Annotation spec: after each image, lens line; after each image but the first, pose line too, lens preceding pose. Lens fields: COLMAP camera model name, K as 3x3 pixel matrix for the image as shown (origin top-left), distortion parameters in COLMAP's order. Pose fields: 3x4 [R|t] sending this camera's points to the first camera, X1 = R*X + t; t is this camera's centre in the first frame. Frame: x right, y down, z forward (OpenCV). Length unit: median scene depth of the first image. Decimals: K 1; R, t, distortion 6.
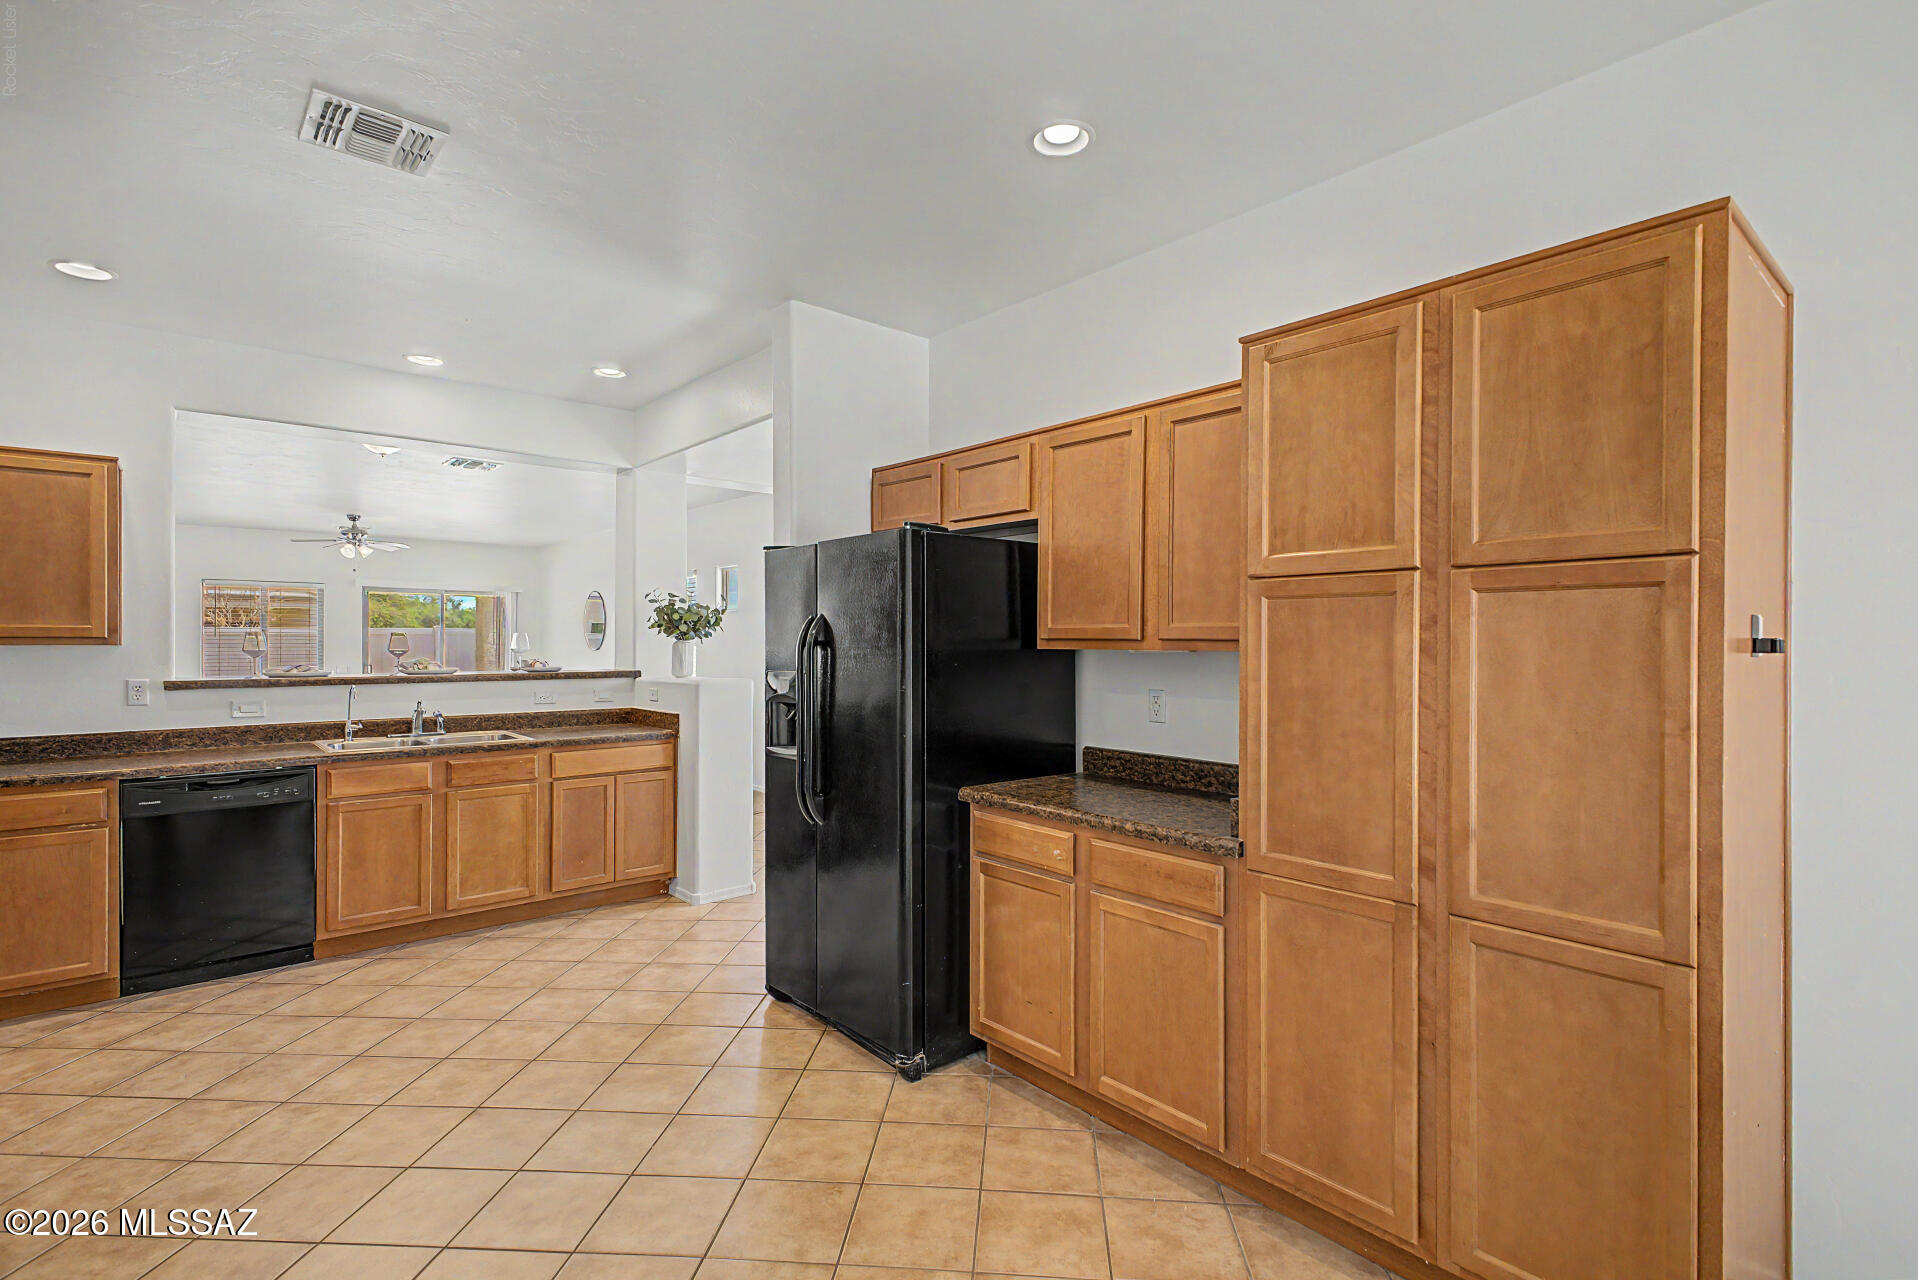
lens RADIAL K [[943.3, 0, 955.5], [0, 943.3, 635.9], [0, 0, 1]] dist [0.005072, 0.000408]
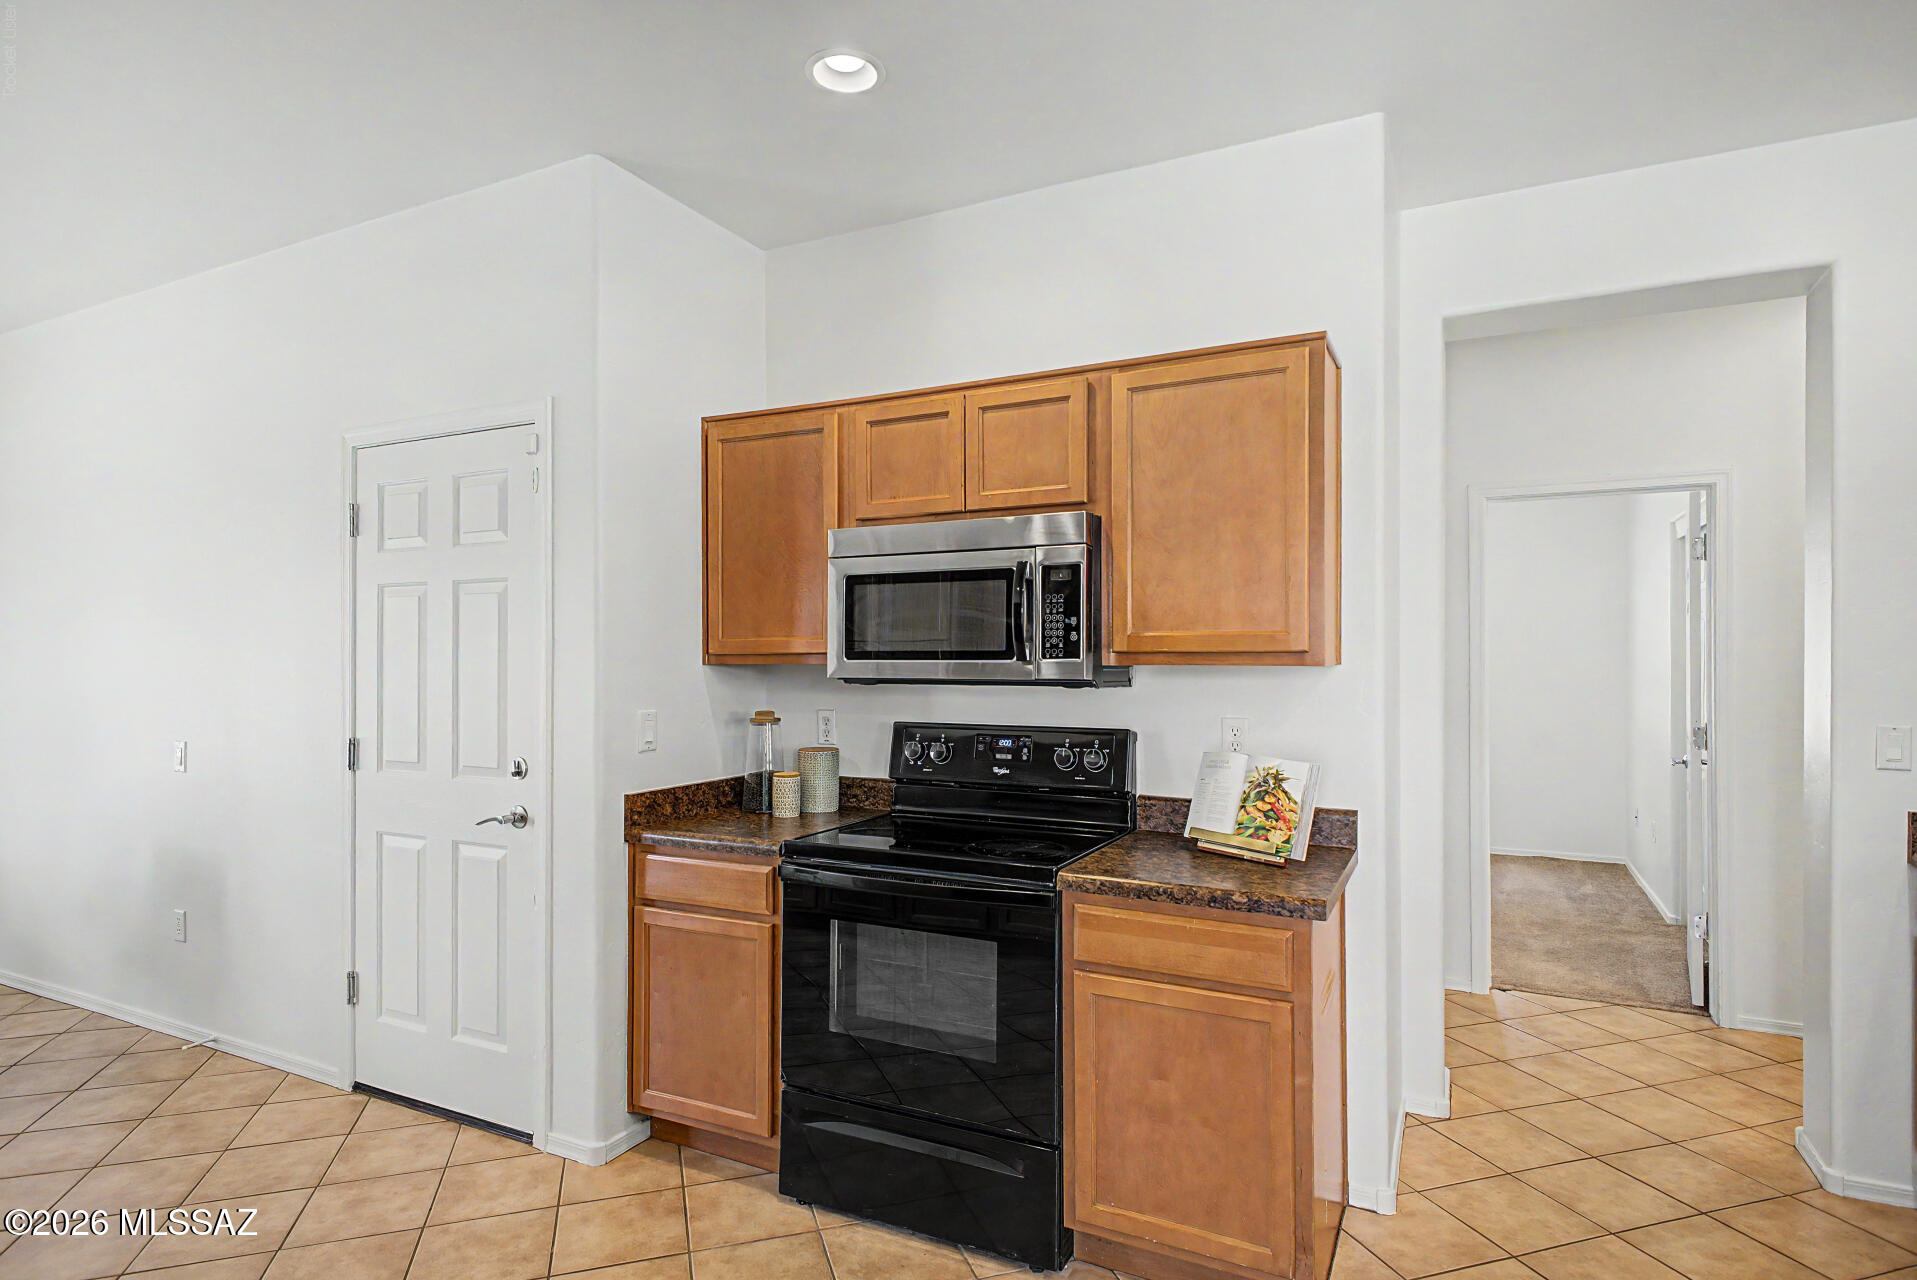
lens RADIAL K [[976.5, 0, 965.1], [0, 976.5, 641.2], [0, 0, 1]] dist [-0.005805, -0.000335]
pose [[0.923101, 0.005265, 0.384523, -0.145205], [-0.001755, 0.999954, -0.009478, 0.001621], [-0.384555, 0.008075, 0.923067, 0.167670]]
